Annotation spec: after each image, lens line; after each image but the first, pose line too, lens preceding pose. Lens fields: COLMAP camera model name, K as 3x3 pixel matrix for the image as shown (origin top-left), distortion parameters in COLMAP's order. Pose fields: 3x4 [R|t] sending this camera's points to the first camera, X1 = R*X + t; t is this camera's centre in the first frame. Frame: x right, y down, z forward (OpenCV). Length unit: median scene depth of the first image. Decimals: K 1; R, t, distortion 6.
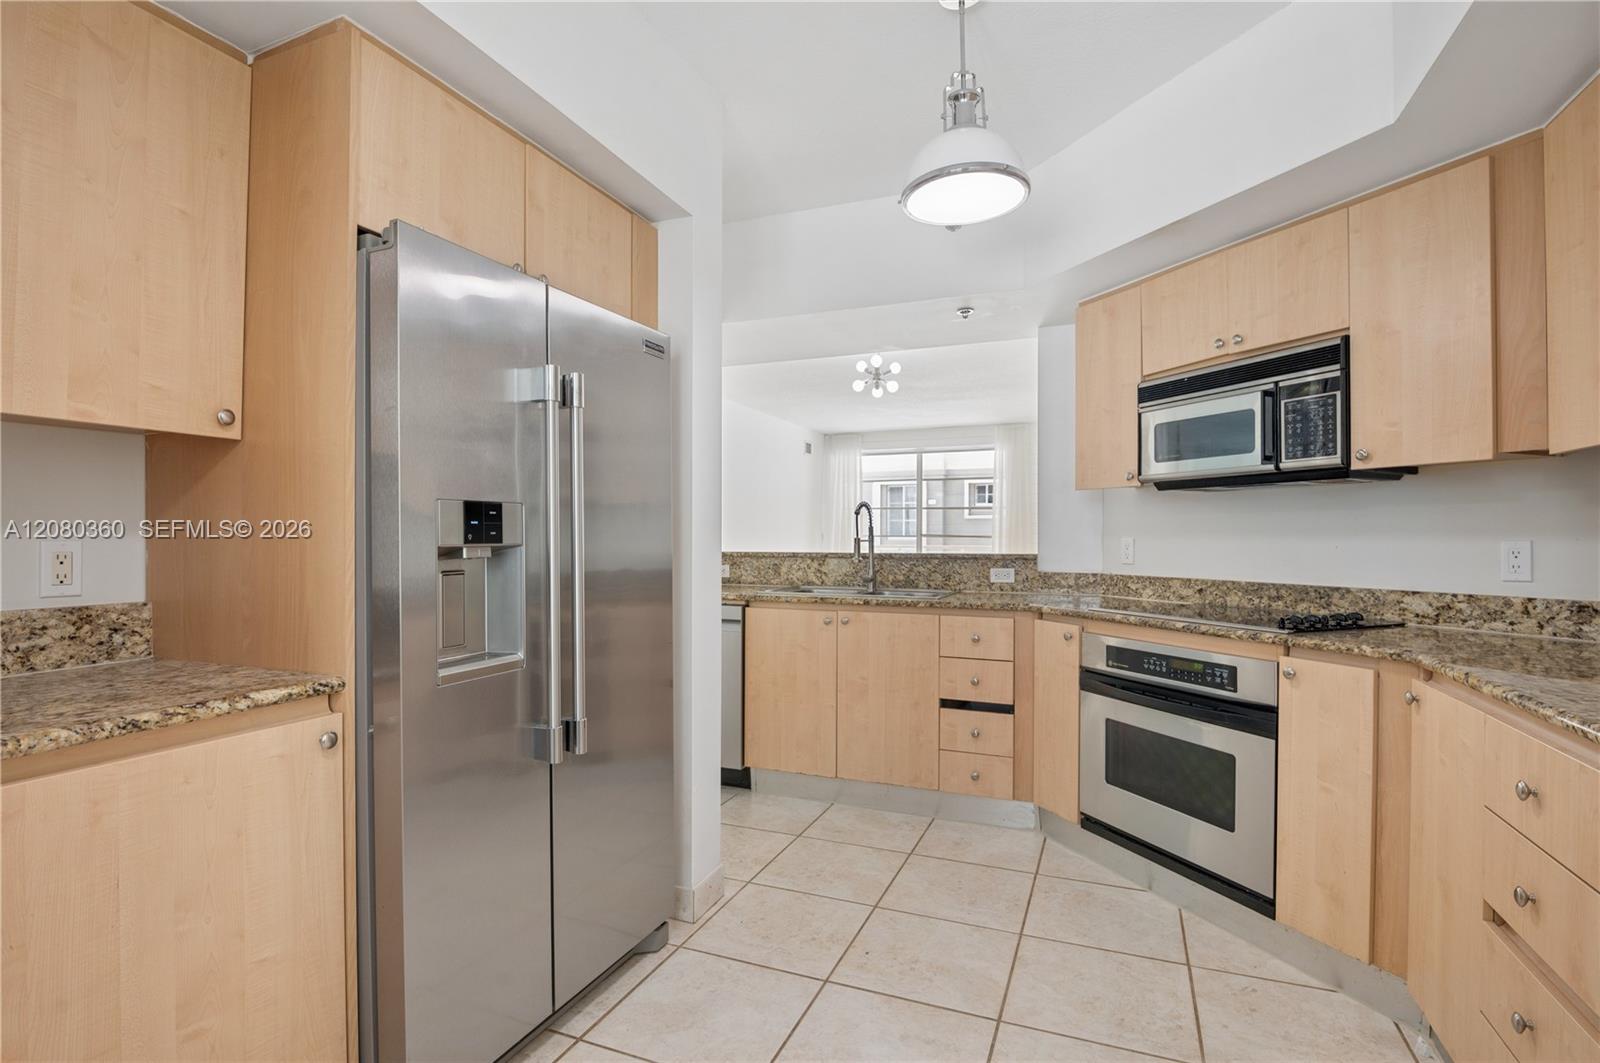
lens RADIAL K [[784.9, 0, 800.0], [0, 784.9, 531.5], [0, 0, 1]] dist [-0.015933, 0.000184]
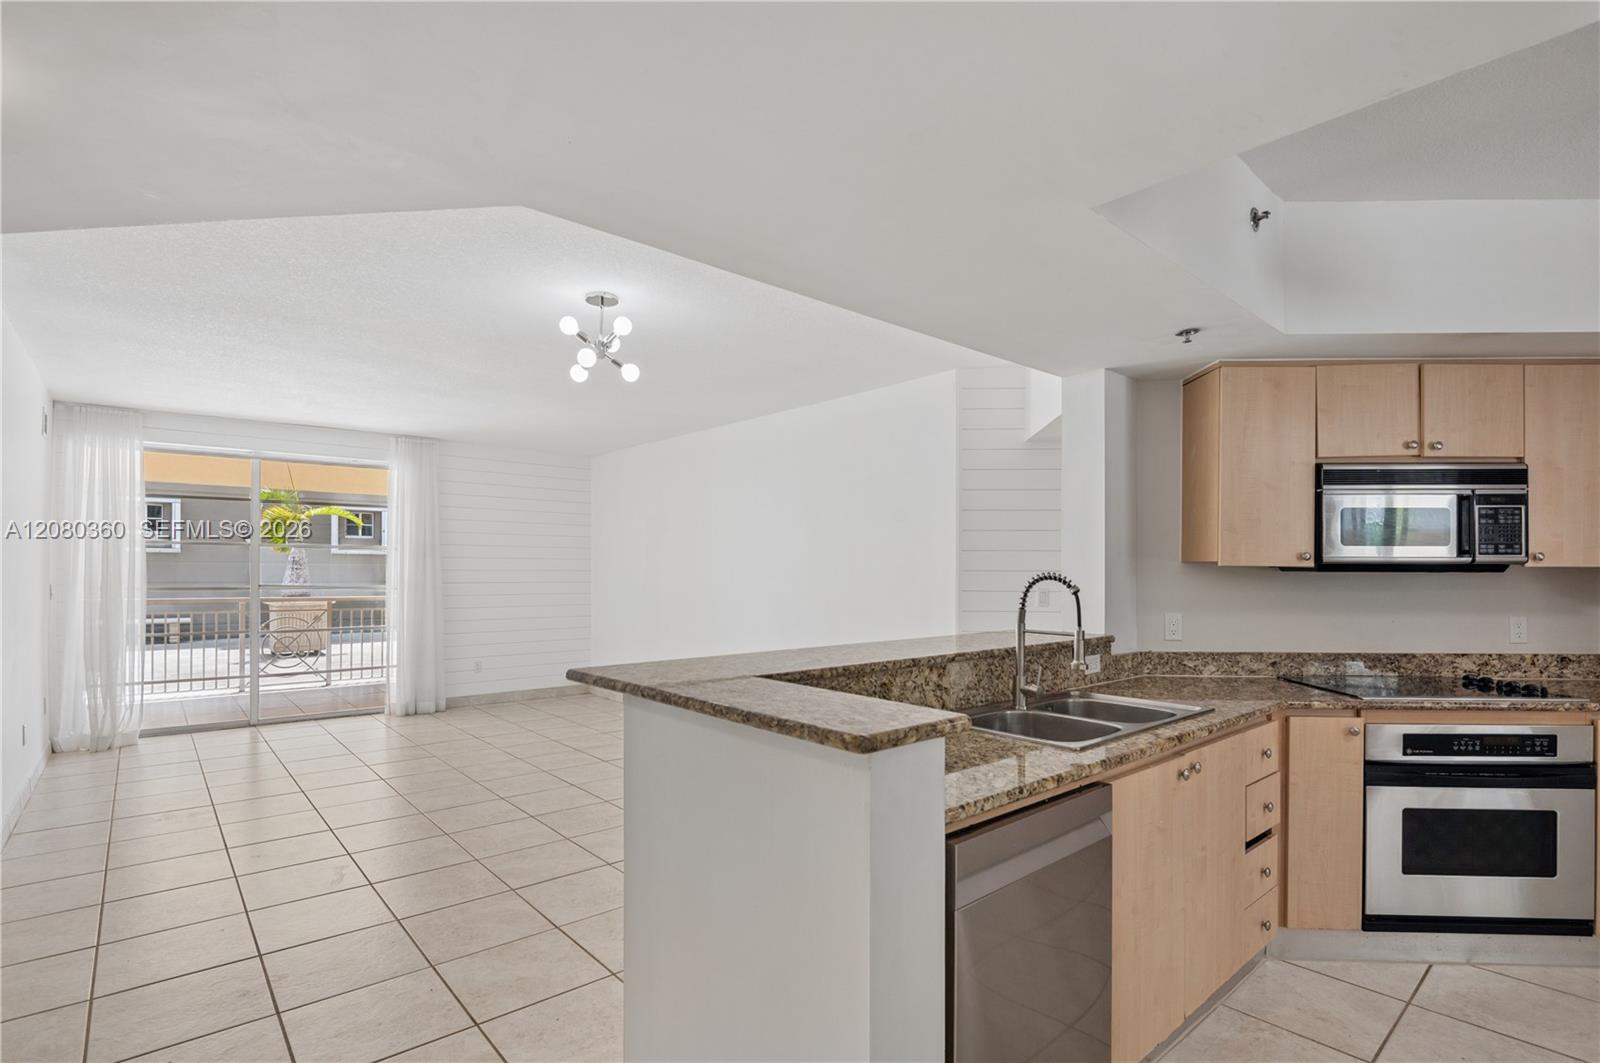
lens RADIAL K [[766.3, 0, 799.0], [0, 766.3, 561.7], [0, 0, 1]] dist [-0.026010, 0.000322]
pose [[0.451334, 0.010222, 0.892297, -0.861310], [-0.009337, 0.999934, -0.006733, -0.061297], [-0.892306, -0.005293, 0.451399, 1.366718]]
